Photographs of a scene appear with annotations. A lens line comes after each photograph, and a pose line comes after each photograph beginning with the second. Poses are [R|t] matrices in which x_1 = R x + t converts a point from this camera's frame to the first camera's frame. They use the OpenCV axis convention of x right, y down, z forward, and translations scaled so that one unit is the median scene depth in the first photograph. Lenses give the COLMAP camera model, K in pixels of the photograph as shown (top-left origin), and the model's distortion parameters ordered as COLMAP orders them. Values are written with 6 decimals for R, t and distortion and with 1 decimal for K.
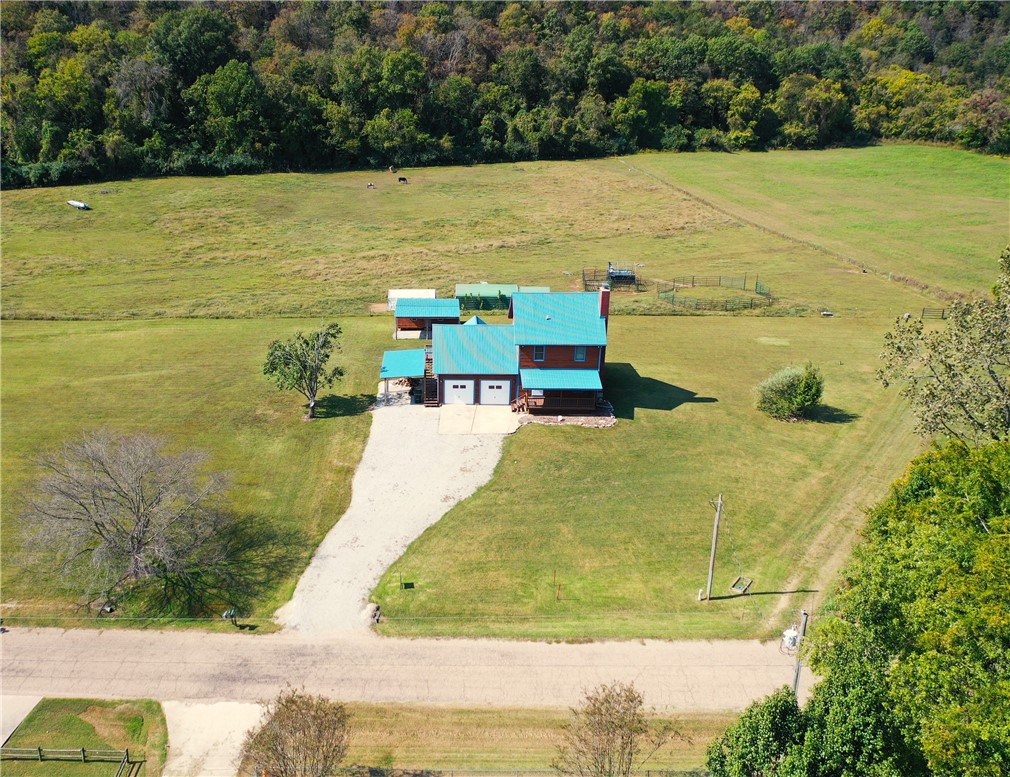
lens RADIAL K [[913.6, 0, 428.0], [0, 913.6, 385.4], [0, 0, 1]] dist [-0.008902, 0.009850]
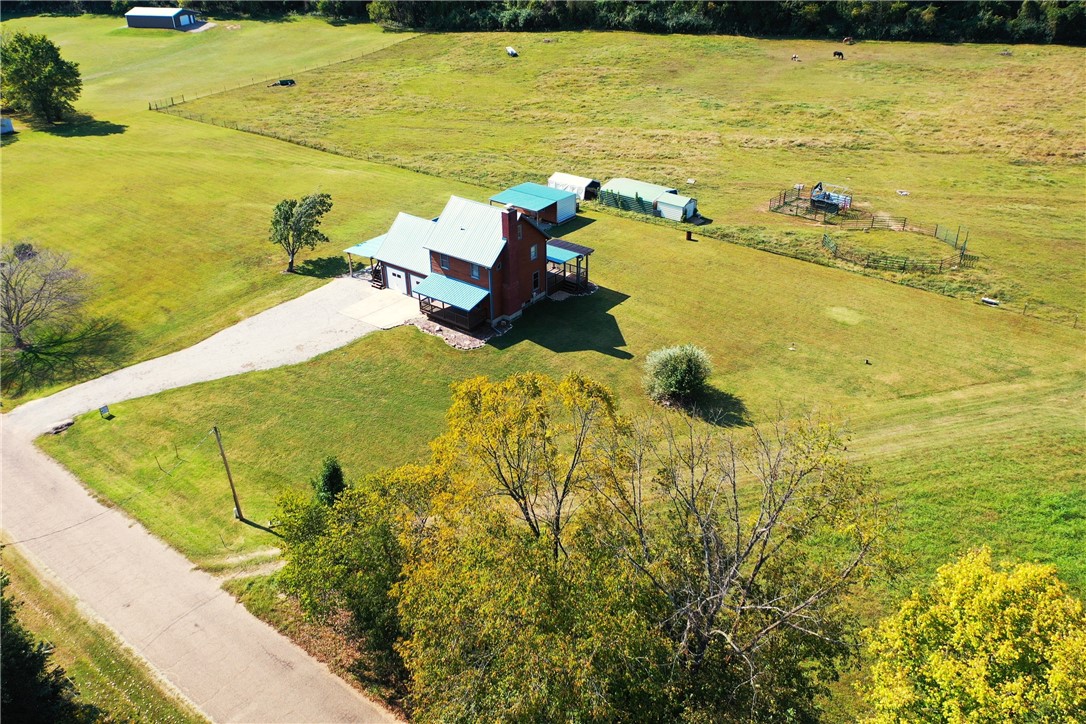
lens RADIAL K [[847.8, 0, 543.0], [0, 847.8, 362.0], [0, 0, 1]] dist [-0.002869, -0.005012]
pose [[0.798564, 0.286669, -0.529261, 0.257679], [-0.196253, 0.955256, 0.221293, -0.055044], [0.569017, -0.072848, 0.819092, 0.100346]]
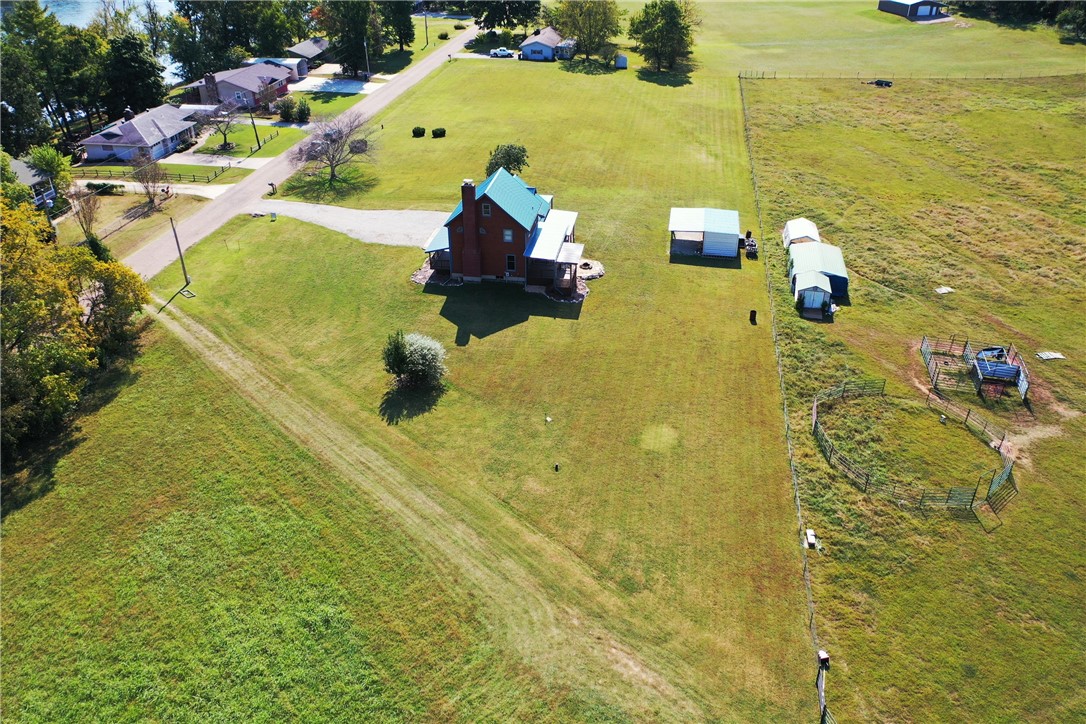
lens RADIAL K [[851.7, 0, 542.1], [0, 851.7, 359.0], [0, 0, 1]] dist [-0.004228, -0.003424]
pose [[-0.151669, 0.495419, -0.855311, 0.402695], [-0.346066, 0.783936, 0.515444, -0.173784], [0.925870, 0.374170, 0.052549, 0.388277]]
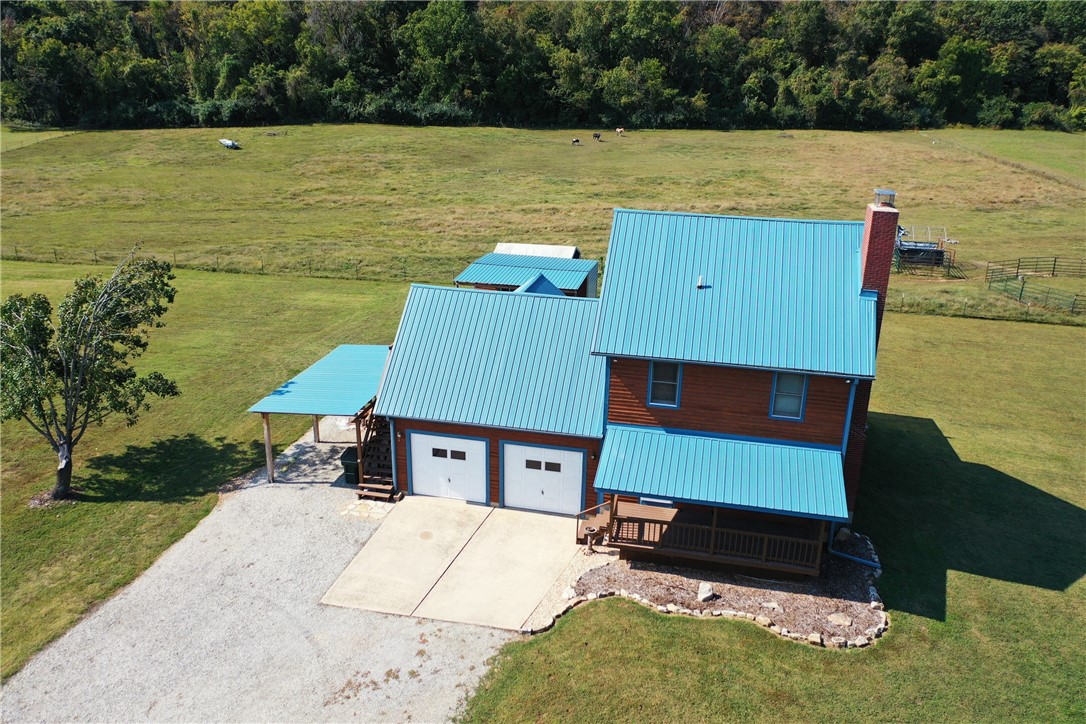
lens RADIAL K [[851.7, 0, 542.1], [0, 851.7, 359.0], [0, 0, 1]] dist [-0.004228, -0.003424]
pose [[0.978468, 0.082982, -0.188985, 0.047679], [-0.087263, 0.996081, -0.014430, -0.012643], [0.187047, 0.030610, 0.981874, 0.237579]]
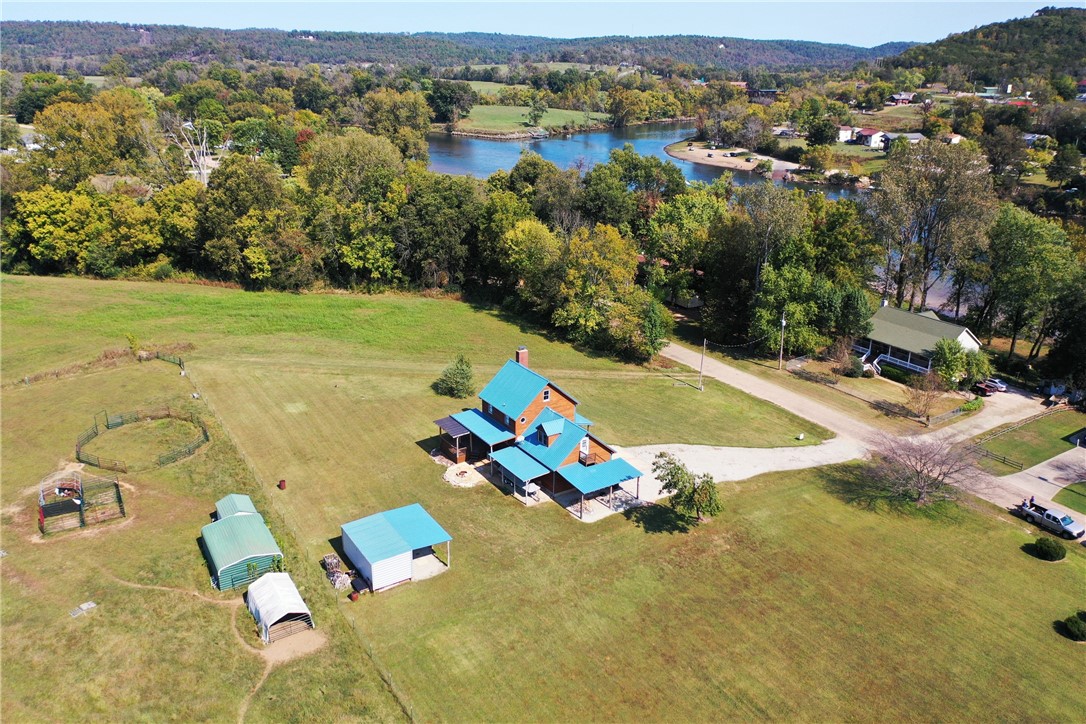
lens RADIAL K [[847.8, 0, 543.0], [0, 847.8, 362.0], [0, 0, 1]] dist [-0.002869, -0.005012]
pose [[-0.551828, -0.293645, 0.780550, -0.269457], [0.280062, 0.816351, 0.505110, -0.243068], [-0.785526, 0.497337, -0.368247, 0.501275]]
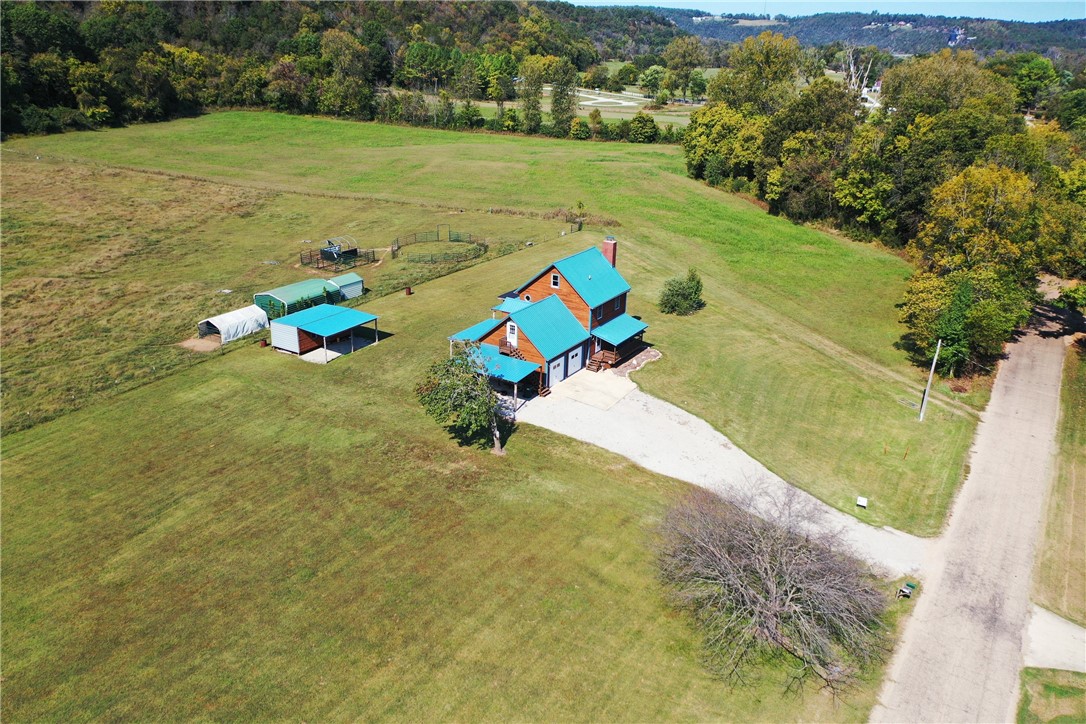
lens RADIAL K [[847.8, 0, 543.0], [0, 847.8, 362.0], [0, 0, 1]] dist [-0.002869, -0.005012]
pose [[0.512026, -0.298647, 0.805382, -0.253130], [0.277492, 0.944850, 0.173947, -0.059311], [-0.812913, 0.134421, 0.566659, 0.175895]]
